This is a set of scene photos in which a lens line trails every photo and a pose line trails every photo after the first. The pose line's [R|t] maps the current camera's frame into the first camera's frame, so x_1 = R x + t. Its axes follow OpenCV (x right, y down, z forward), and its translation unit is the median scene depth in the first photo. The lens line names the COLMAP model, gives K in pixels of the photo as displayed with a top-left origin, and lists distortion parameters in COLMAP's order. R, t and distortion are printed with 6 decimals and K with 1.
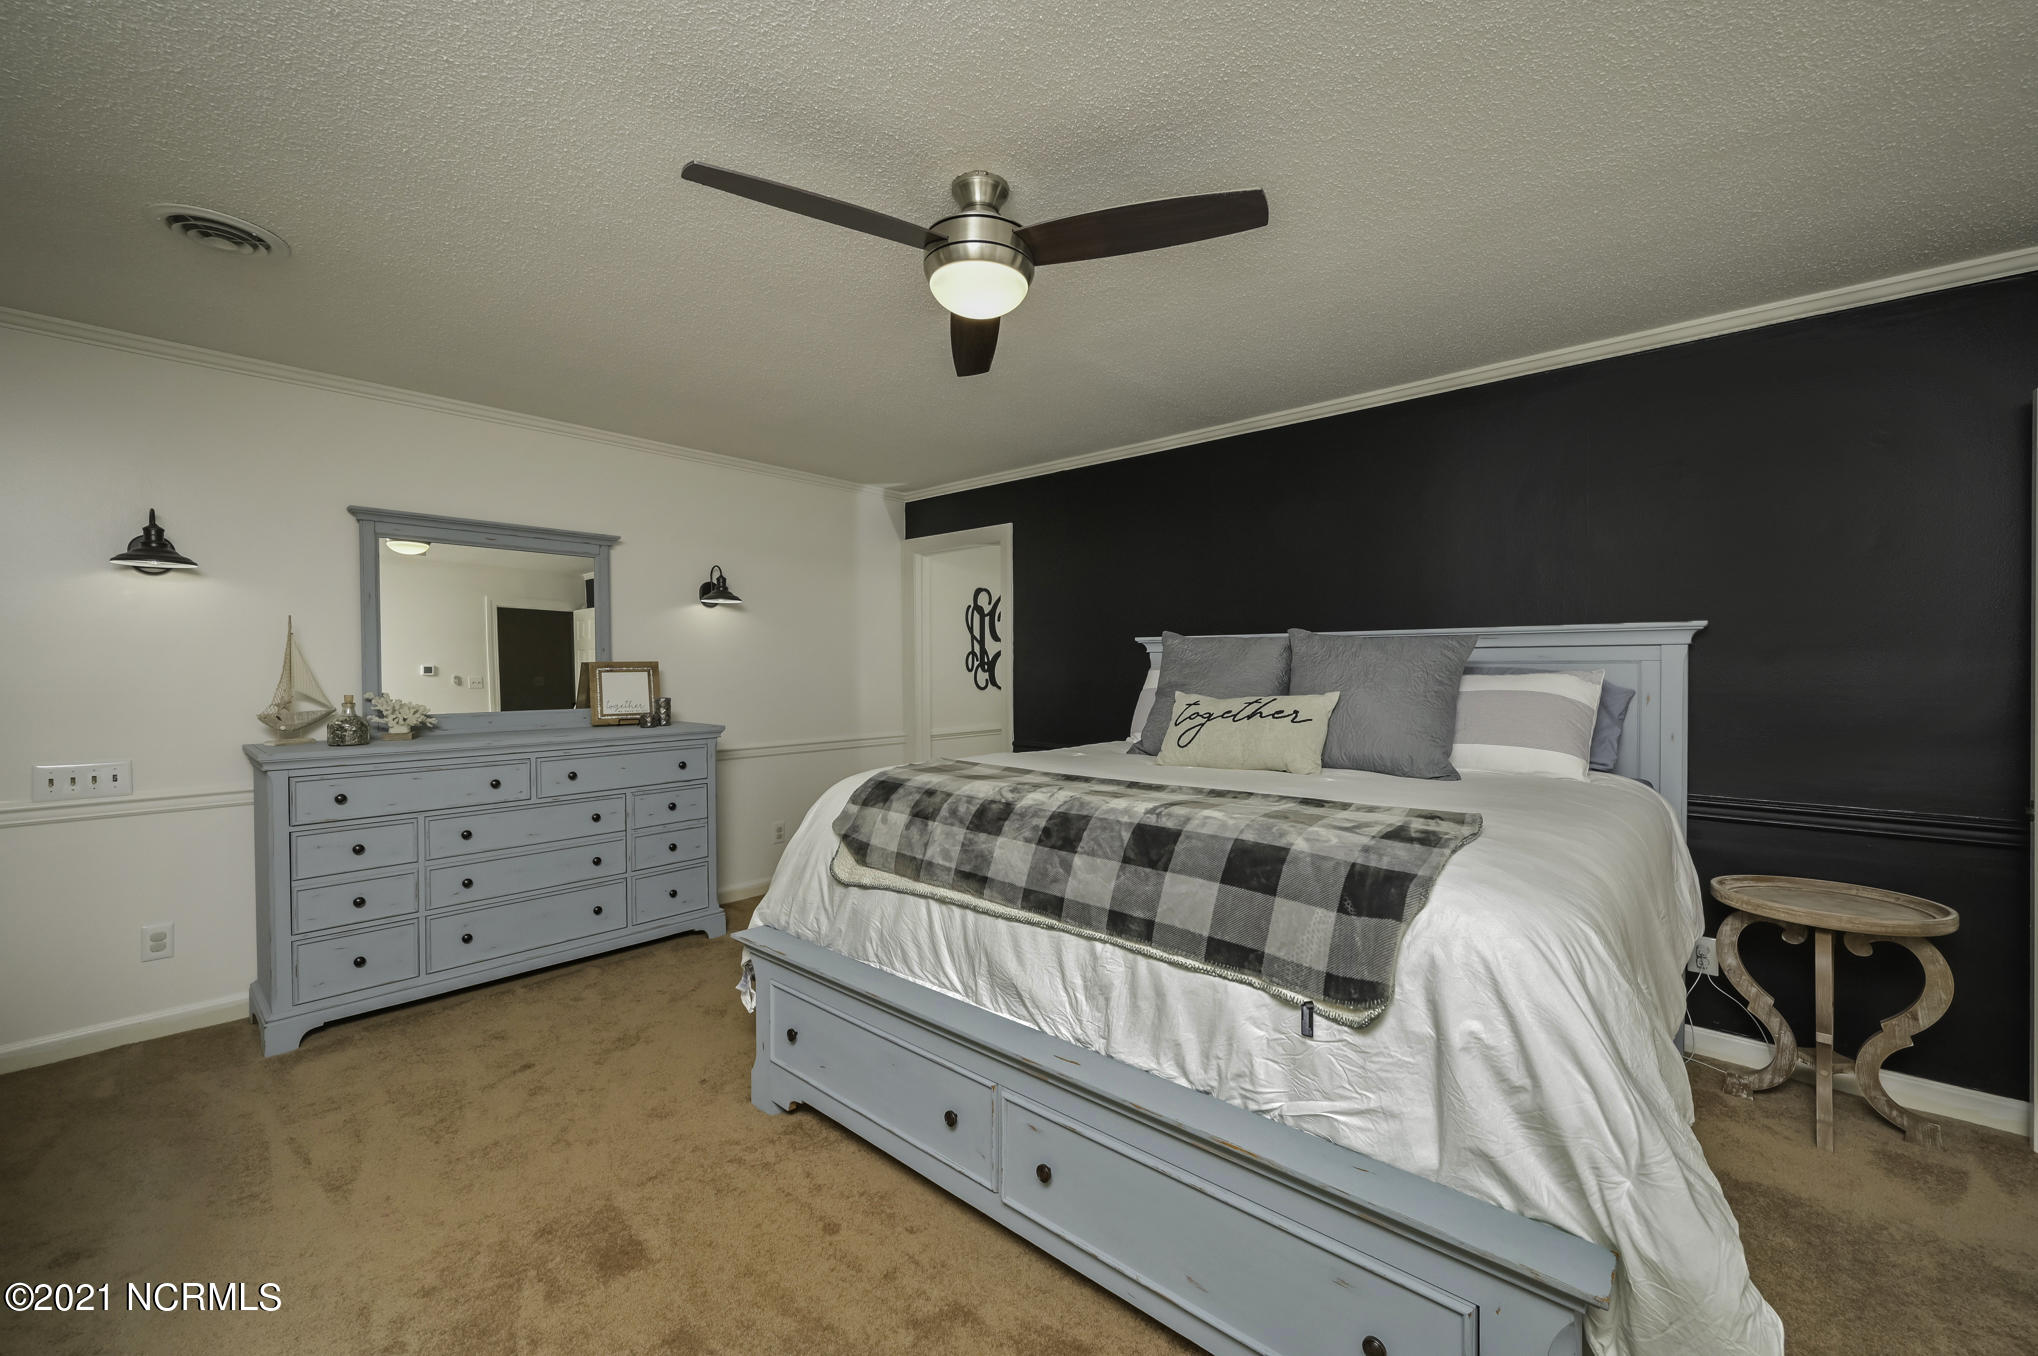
lens RADIAL K [[839.4, 0, 1027.4], [0, 839.4, 656.2], [0, 0, 1]] dist [-0.002019, -0.000082]
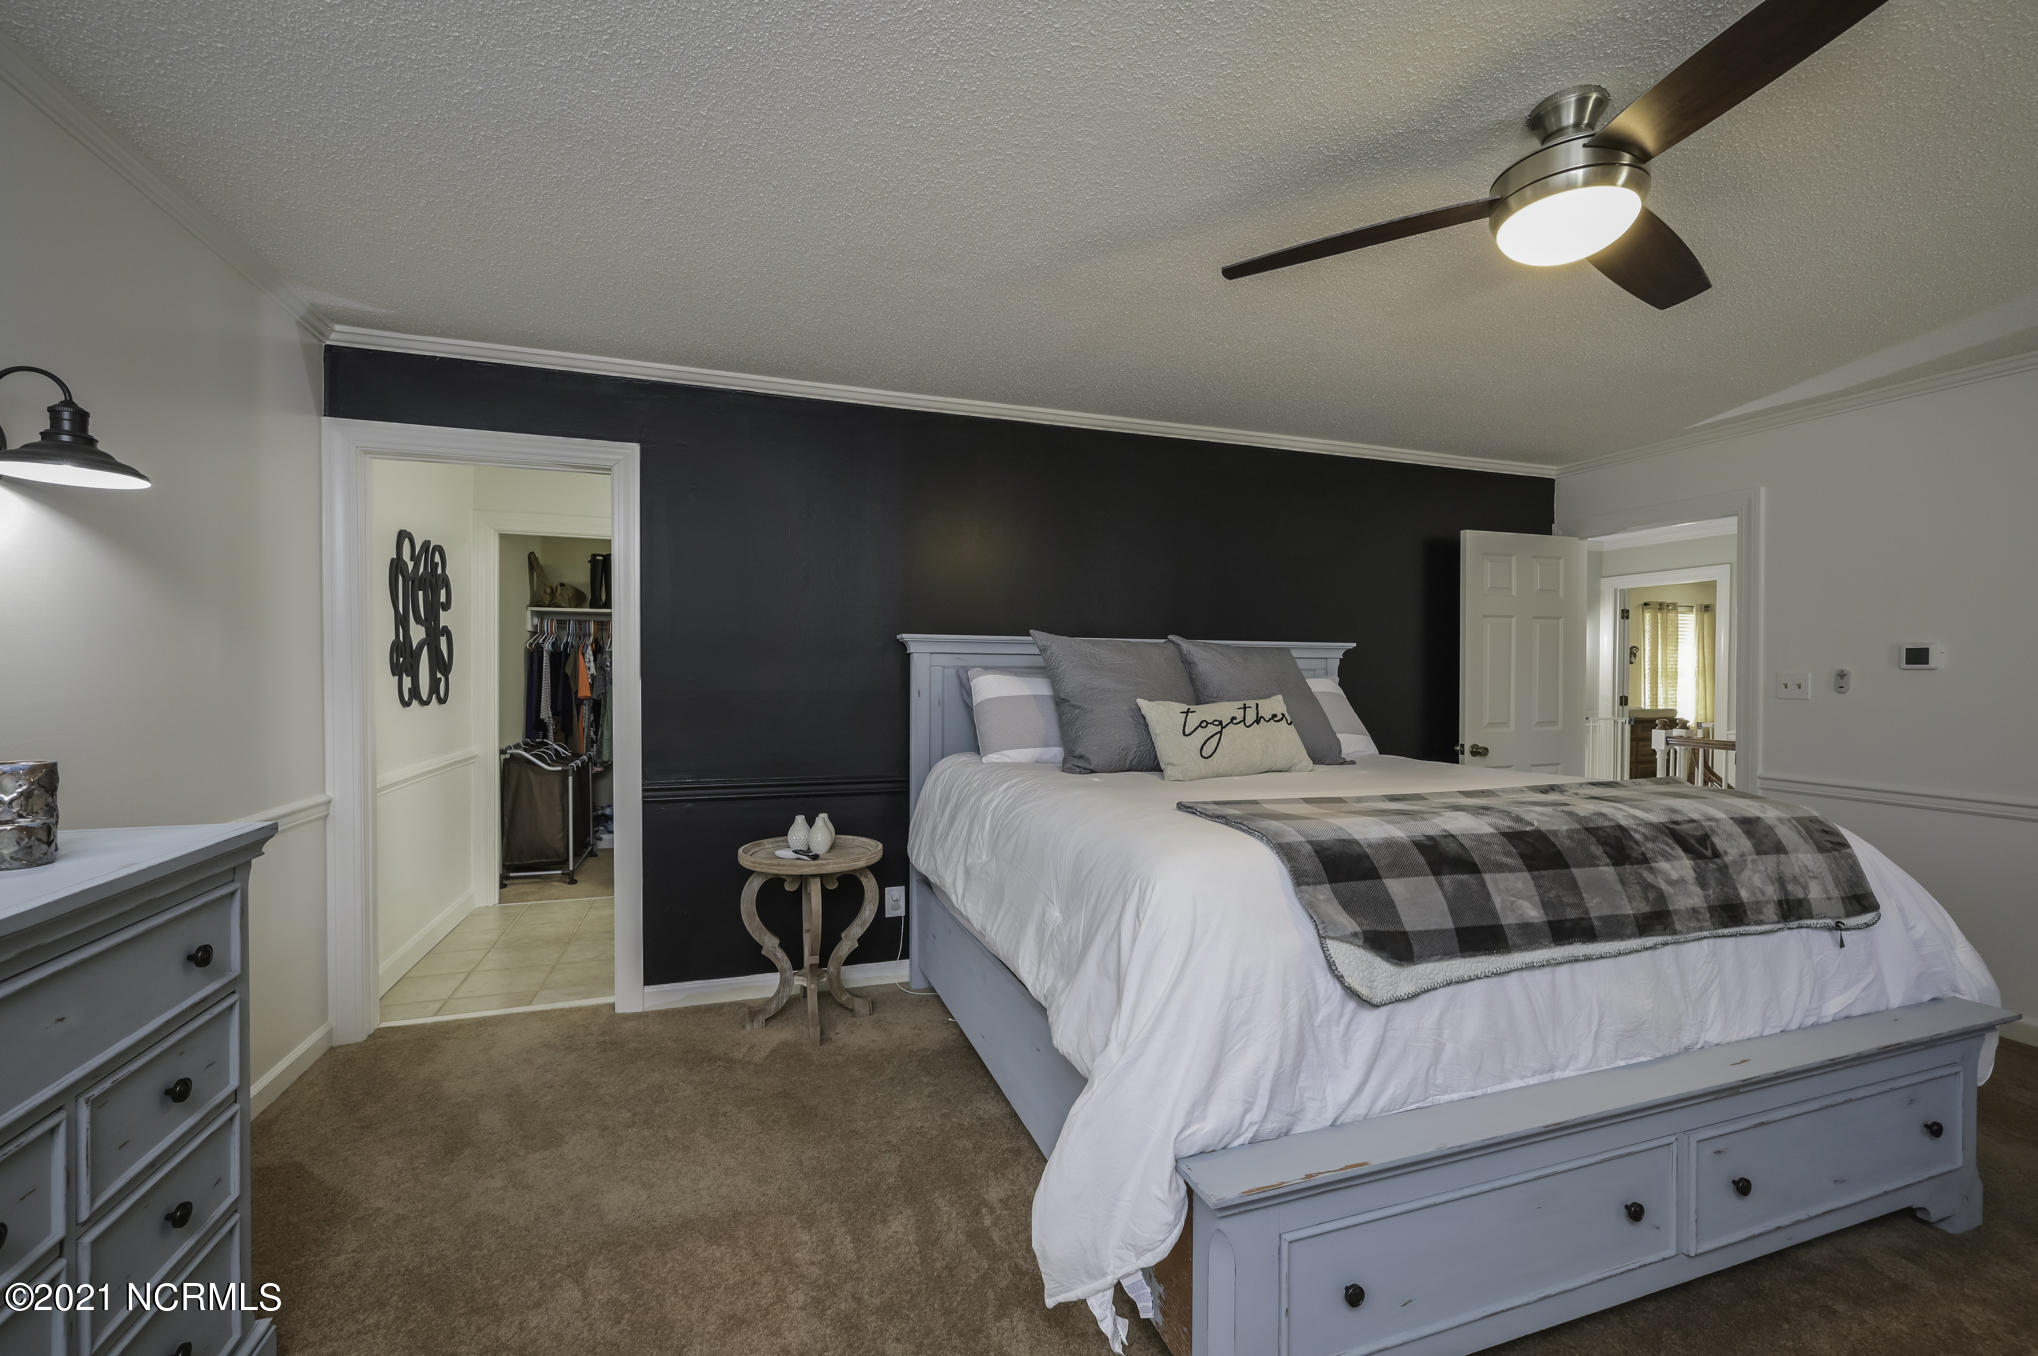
lens RADIAL K [[839.4, 0, 1027.4], [0, 839.4, 656.2], [0, 0, 1]] dist [-0.002019, -0.000082]
pose [[0.496472, 0.027555, 0.867615, -0.340920], [-0.017804, 0.999609, -0.021559, 0.010160], [-0.867870, -0.004744, 0.496769, 0.335892]]
